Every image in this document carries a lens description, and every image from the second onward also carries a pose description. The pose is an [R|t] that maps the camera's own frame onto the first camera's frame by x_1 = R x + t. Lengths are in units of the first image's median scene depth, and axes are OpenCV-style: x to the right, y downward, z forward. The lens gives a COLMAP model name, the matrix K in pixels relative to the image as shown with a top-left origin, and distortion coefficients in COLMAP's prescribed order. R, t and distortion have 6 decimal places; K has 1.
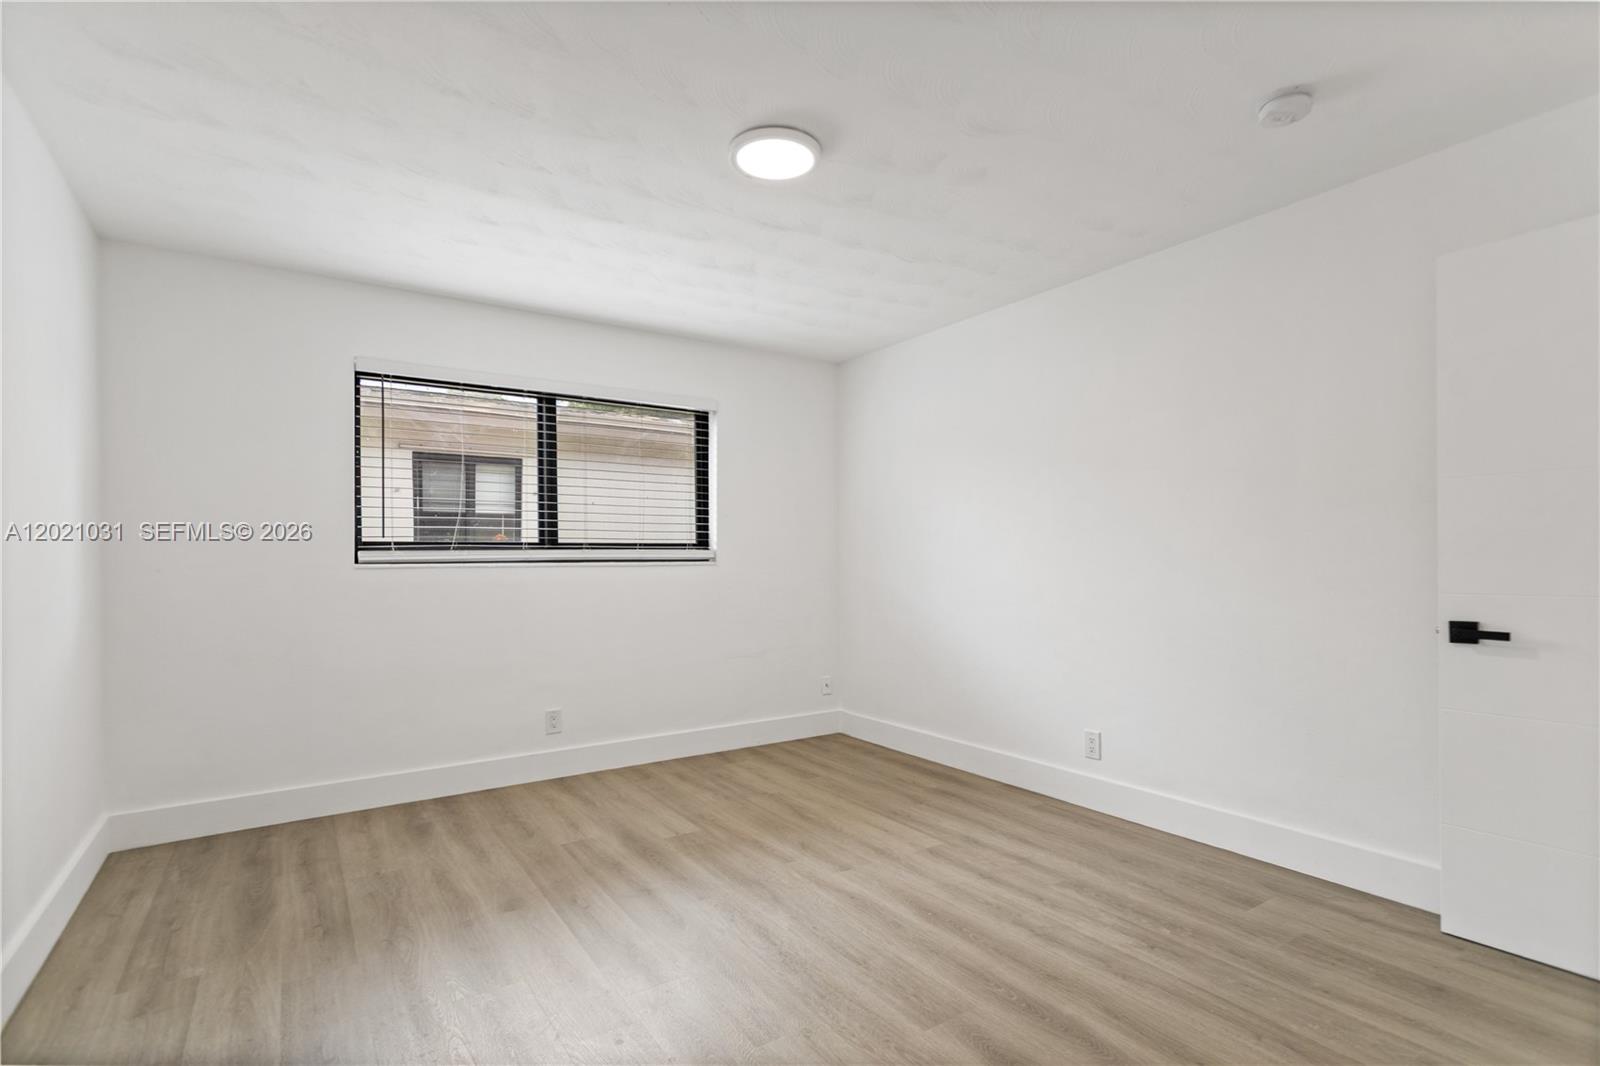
lens RADIAL K [[792.2, 0, 796.6], [0, 792.2, 546.9], [0, 0, 1]] dist [0.009385, 0.000527]
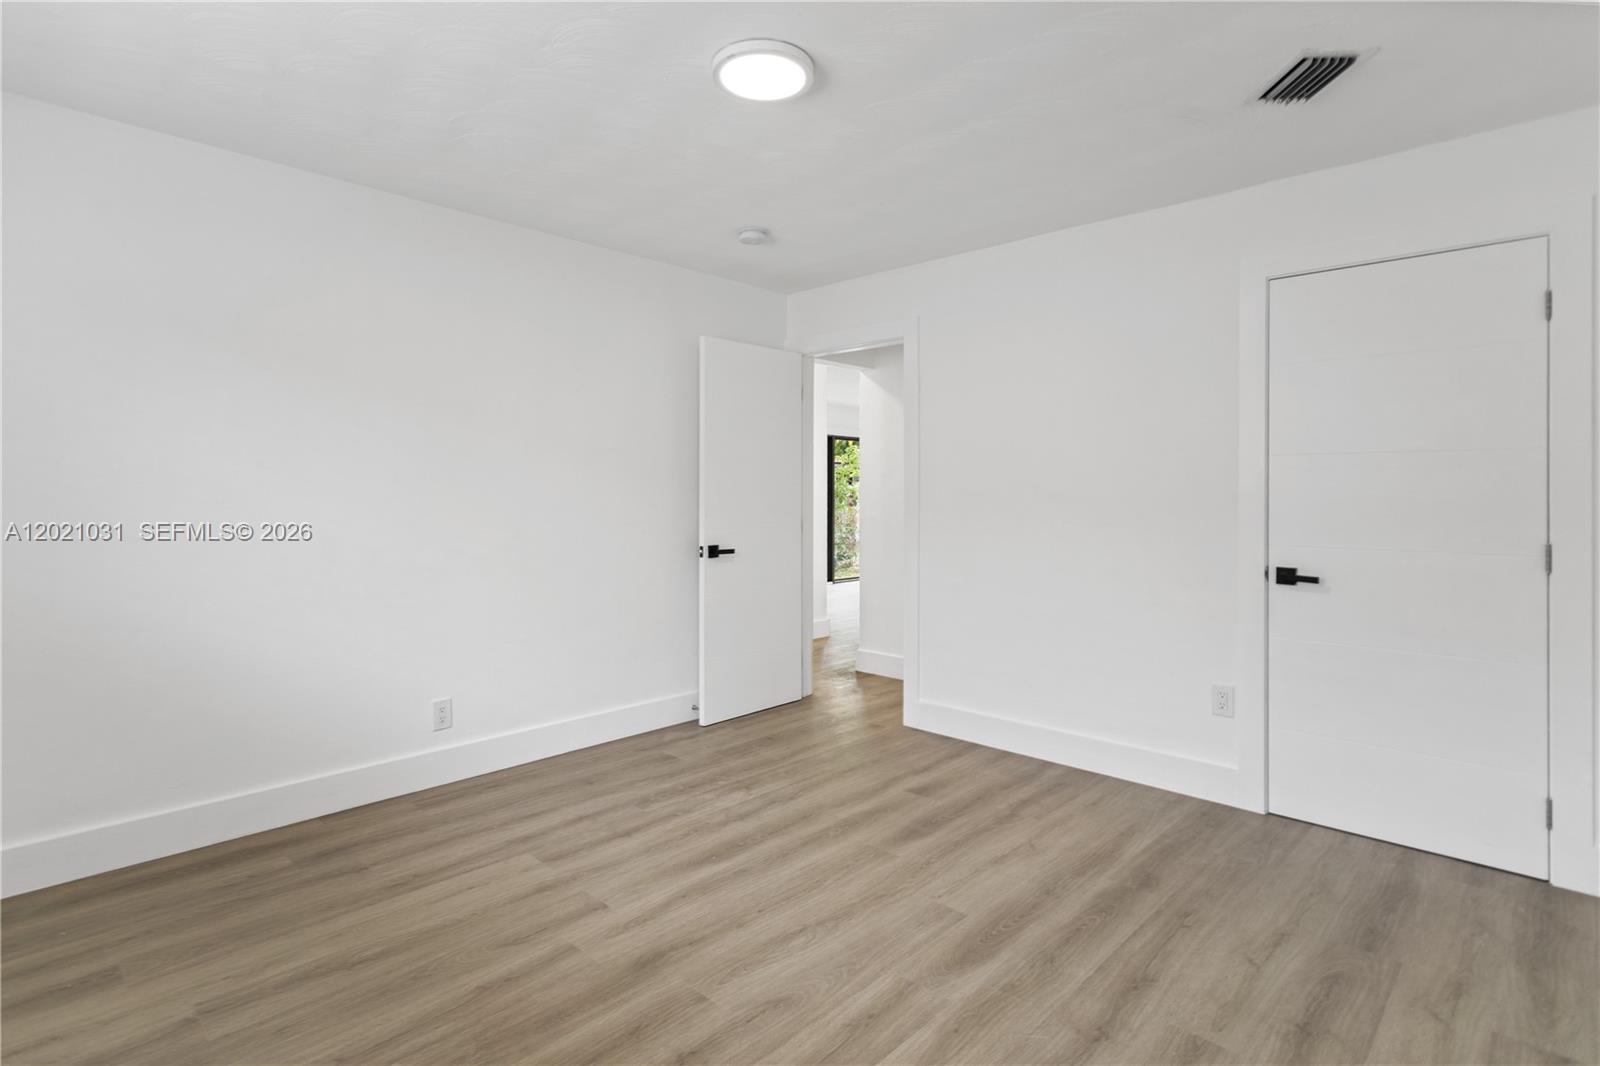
lens RADIAL K [[810.7, 0, 802.9], [0, 810.7, 484.8], [0, 0, 1]] dist [0.002472, 0.001210]
pose [[-0.225510, 0.017780, 0.974079, -0.694725], [-0.010411, 0.999732, -0.020658, 0.000033], [-0.974185, -0.014800, -0.225264, 0.884389]]
